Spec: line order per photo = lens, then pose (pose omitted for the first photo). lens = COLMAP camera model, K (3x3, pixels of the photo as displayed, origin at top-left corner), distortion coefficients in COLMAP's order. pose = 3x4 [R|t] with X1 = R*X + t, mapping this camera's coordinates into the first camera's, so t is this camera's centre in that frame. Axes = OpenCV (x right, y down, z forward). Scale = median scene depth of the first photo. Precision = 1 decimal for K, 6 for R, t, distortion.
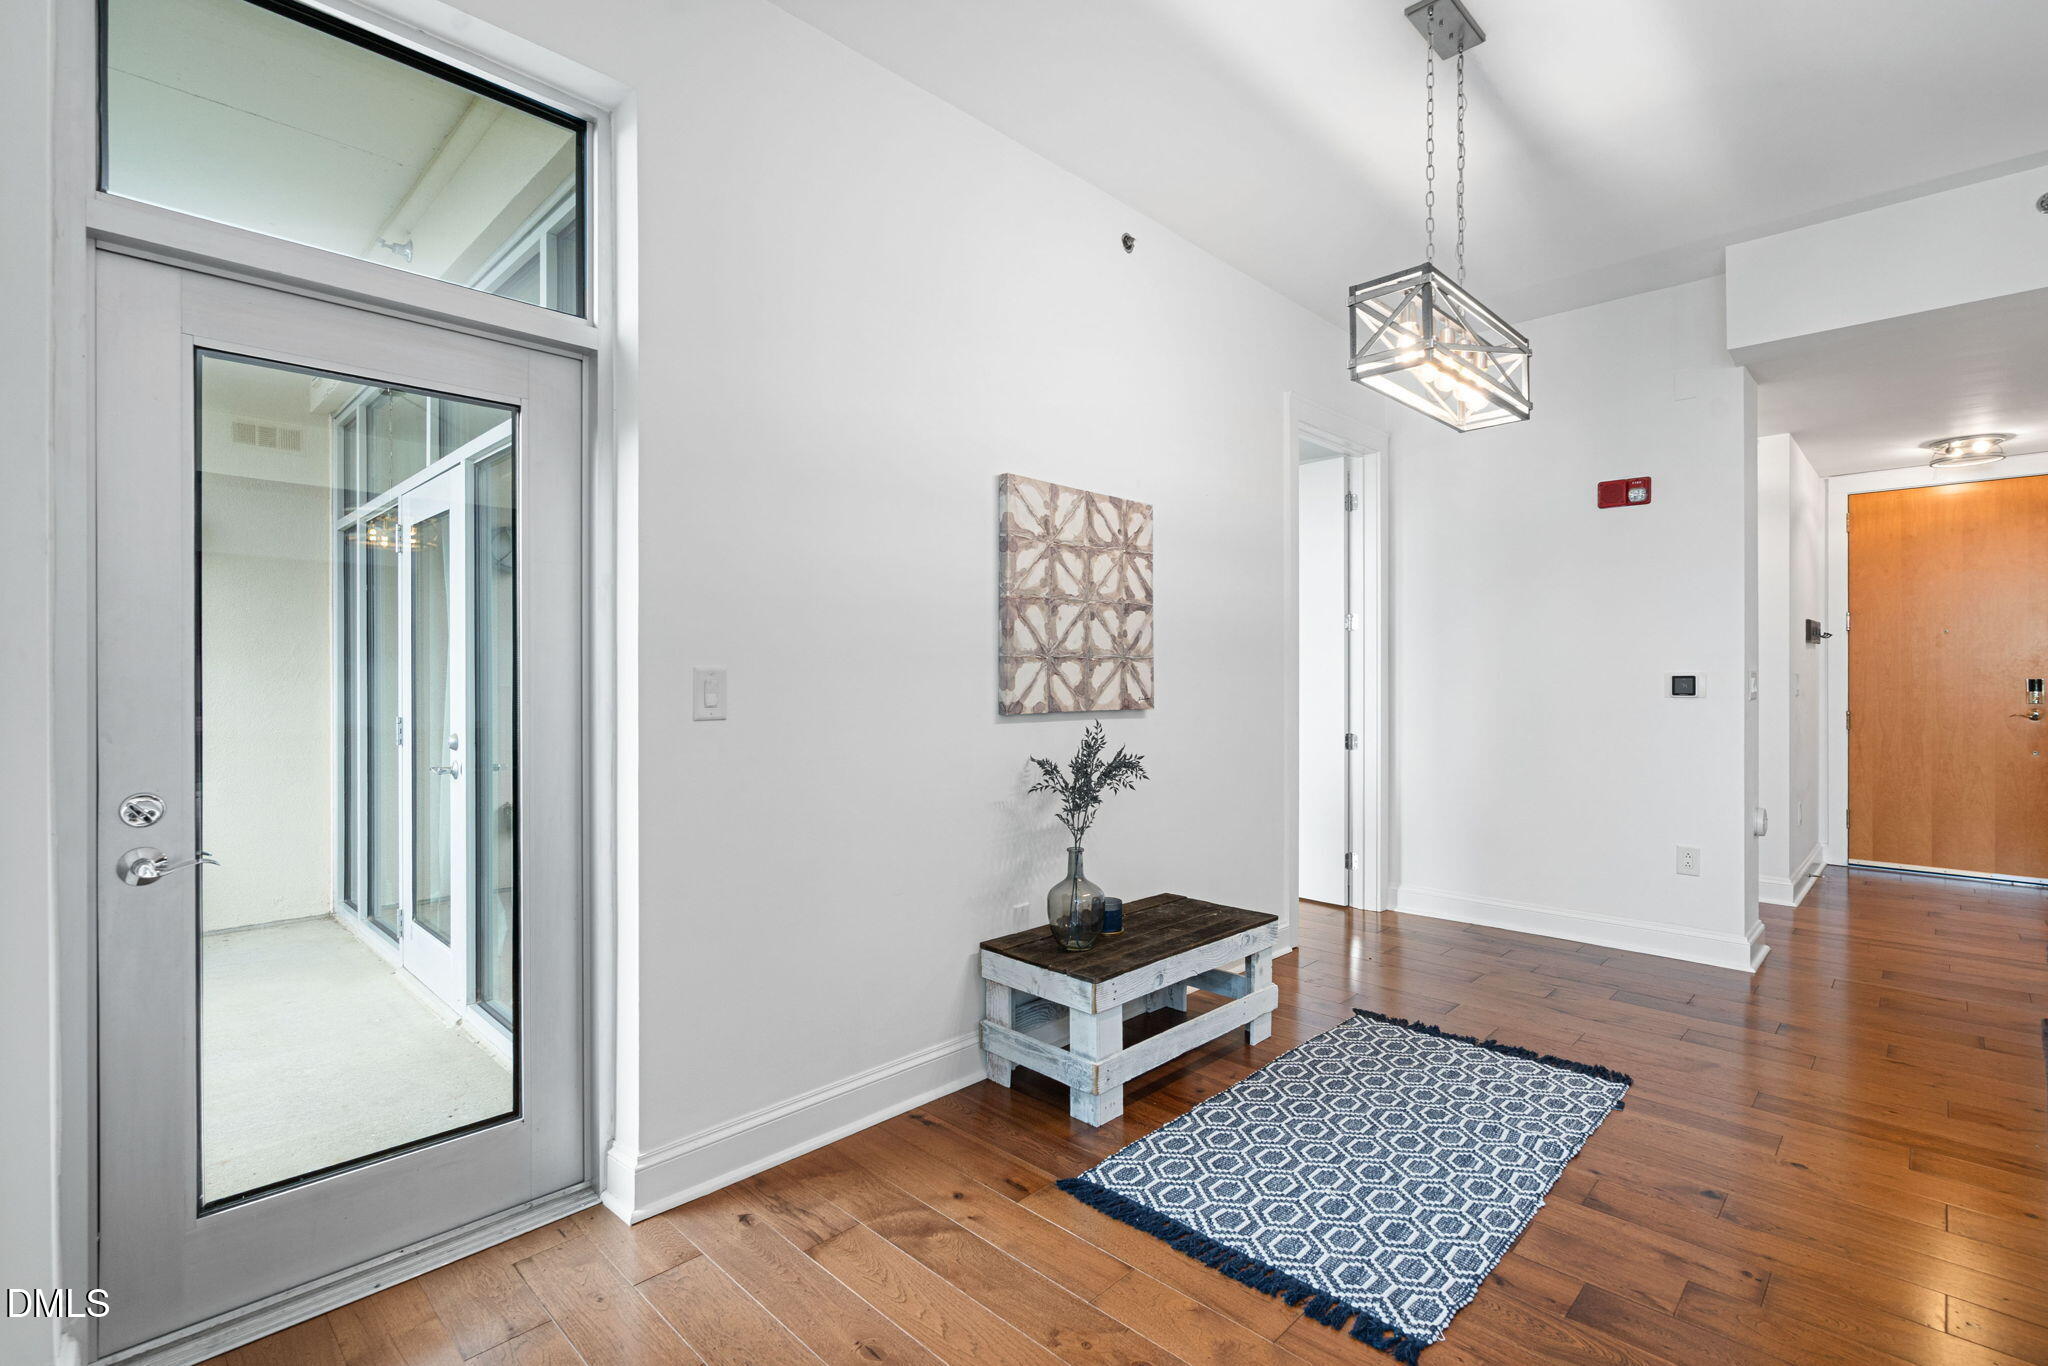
lens RADIAL K [[935.8, 0, 1025.5], [0, 935.8, 690.8], [0, 0, 1]] dist [-0.006413, 0.000373]
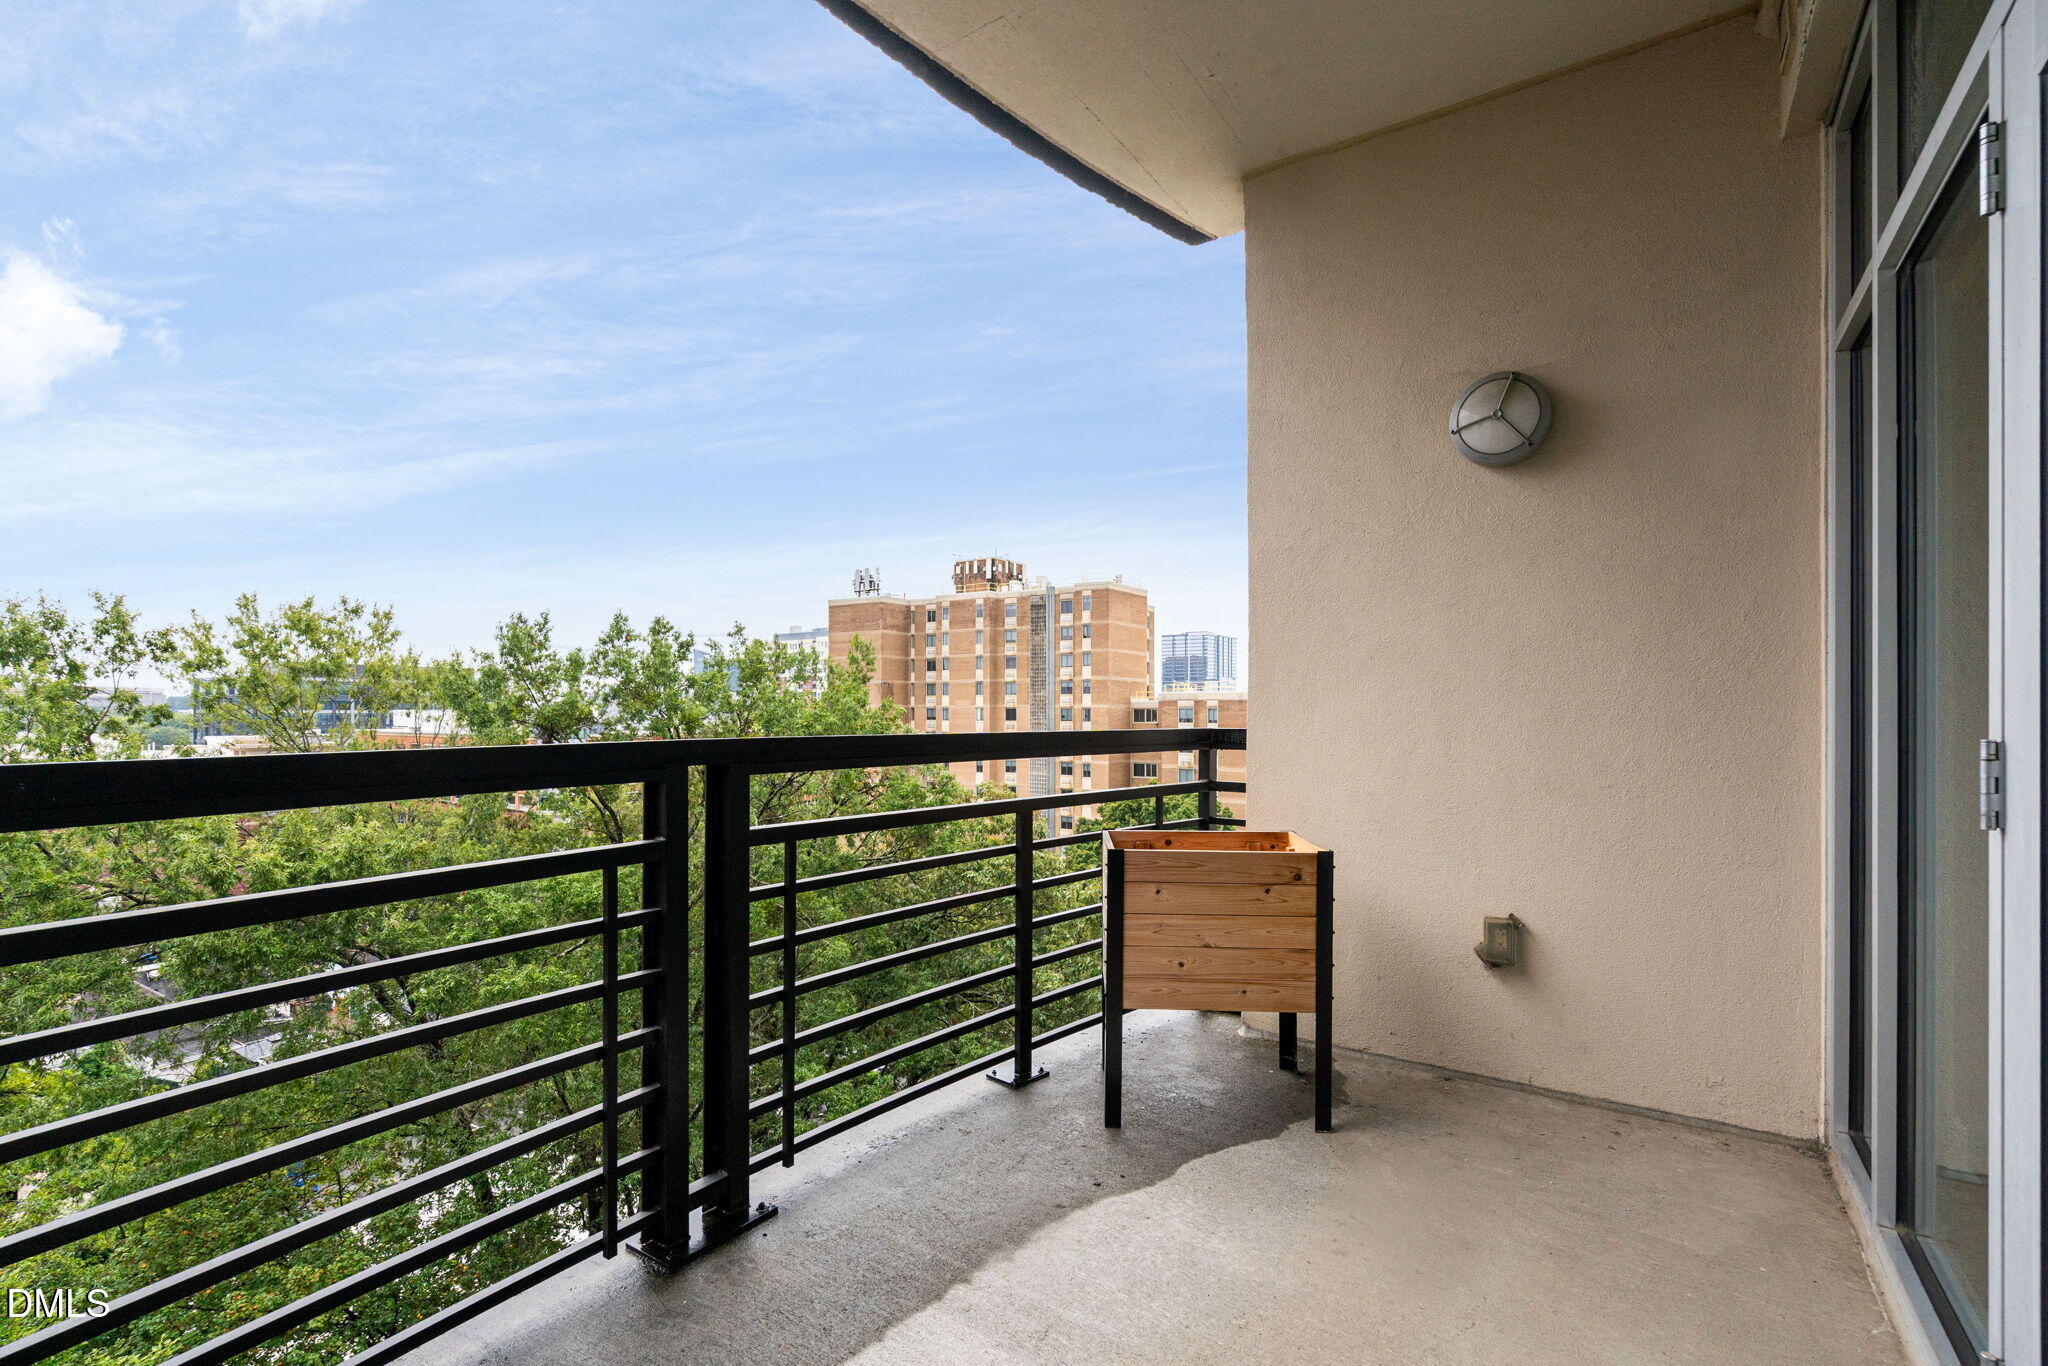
lens RADIAL K [[935.8, 0, 1025.5], [0, 935.8, 690.8], [0, 0, 1]] dist [-0.006413, 0.000373]
pose [[0.178177, 0.007107, -0.983973, -0.347781], [-0.008947, 0.999944, 0.005603, -0.000075], [0.983958, 0.007805, 0.178230, 0.512622]]
